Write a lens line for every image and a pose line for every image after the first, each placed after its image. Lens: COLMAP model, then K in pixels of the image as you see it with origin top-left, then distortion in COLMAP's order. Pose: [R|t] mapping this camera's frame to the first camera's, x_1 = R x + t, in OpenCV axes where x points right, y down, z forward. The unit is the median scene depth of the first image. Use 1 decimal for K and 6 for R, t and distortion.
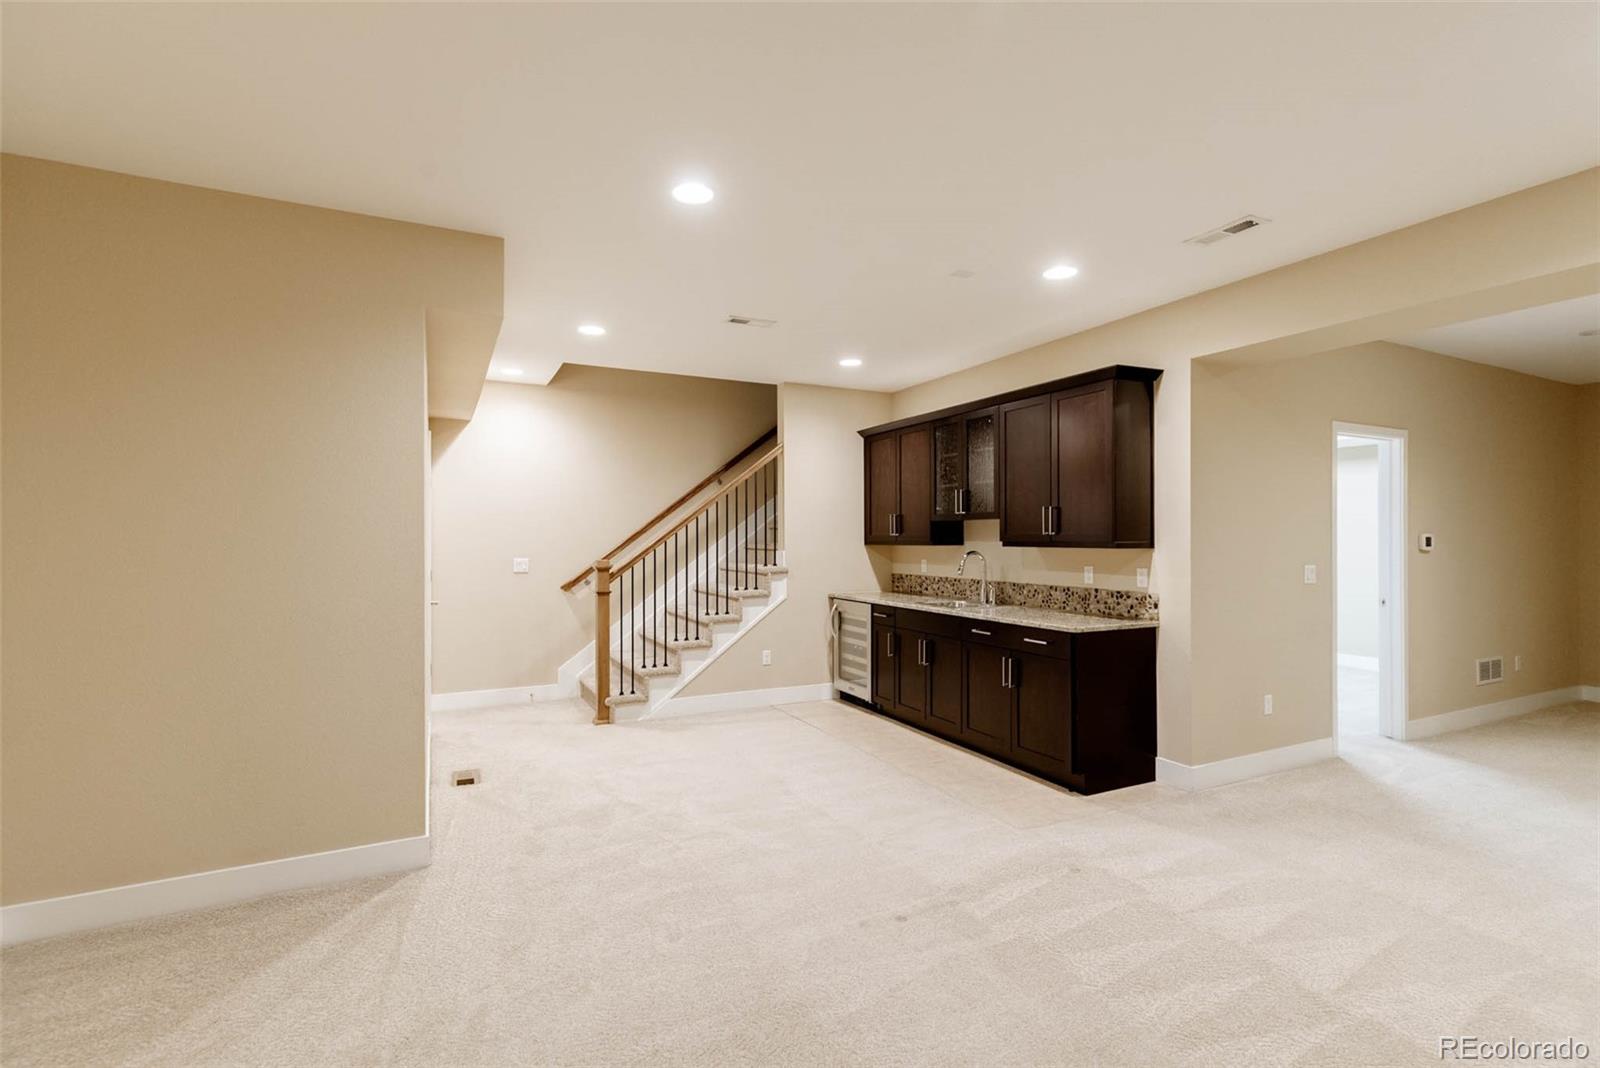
lens RADIAL K [[720.3, 0, 798.9], [0, 720.3, 535.9], [0, 0, 1]] dist [0.002456, -0.000183]
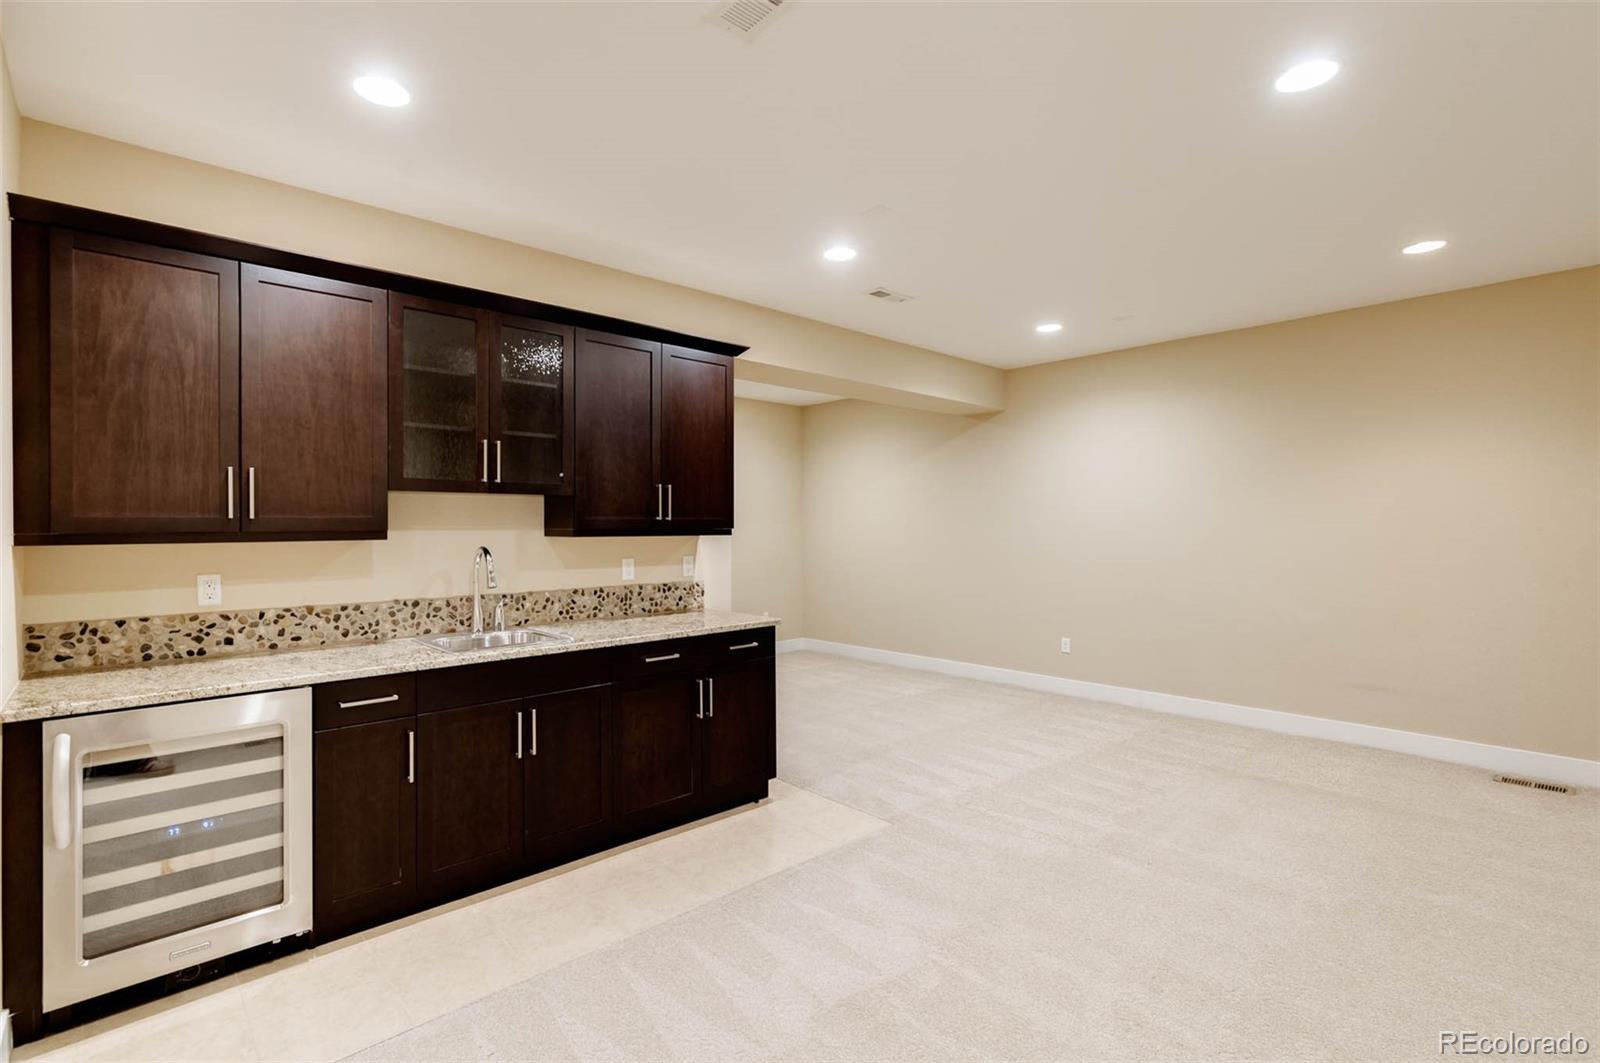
lens RADIAL K [[720.3, 0, 799.7], [0, 720.3, 526.0], [0, 0, 1]] dist [0.002456, -0.000183]
pose [[-0.259385, 0.005253, 0.965760, -0.443159], [0.004887, 0.999980, -0.004127, 0.009084], [-0.965762, 0.003649, -0.259406, 1.017958]]
